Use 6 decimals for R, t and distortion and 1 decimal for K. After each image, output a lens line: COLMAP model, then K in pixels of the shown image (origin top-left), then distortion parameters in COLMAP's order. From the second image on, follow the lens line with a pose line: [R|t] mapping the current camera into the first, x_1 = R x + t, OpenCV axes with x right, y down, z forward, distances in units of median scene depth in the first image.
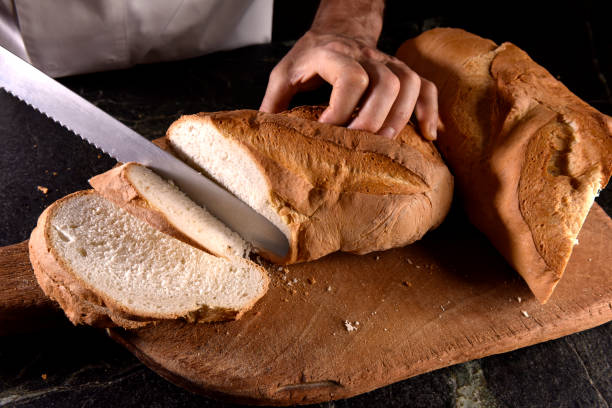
lens RADIAL K [[640.8, 0, 306.0], [0, 640.8, 204.0], [0, 0, 1]] dist [0.014397, 0.023073]
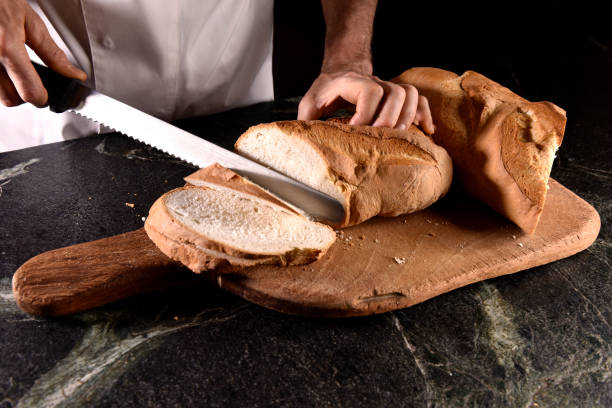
lens RADIAL K [[640.8, 0, 306.0], [0, 640.8, 204.0], [0, 0, 1]] dist [0.014397, 0.023073]
pose [[0.989549, -0.092457, 0.110653, -0.250888], [0.110920, 0.978403, -0.174425, 0.276370], [-0.092136, 0.184876, 0.978433, -0.299752]]
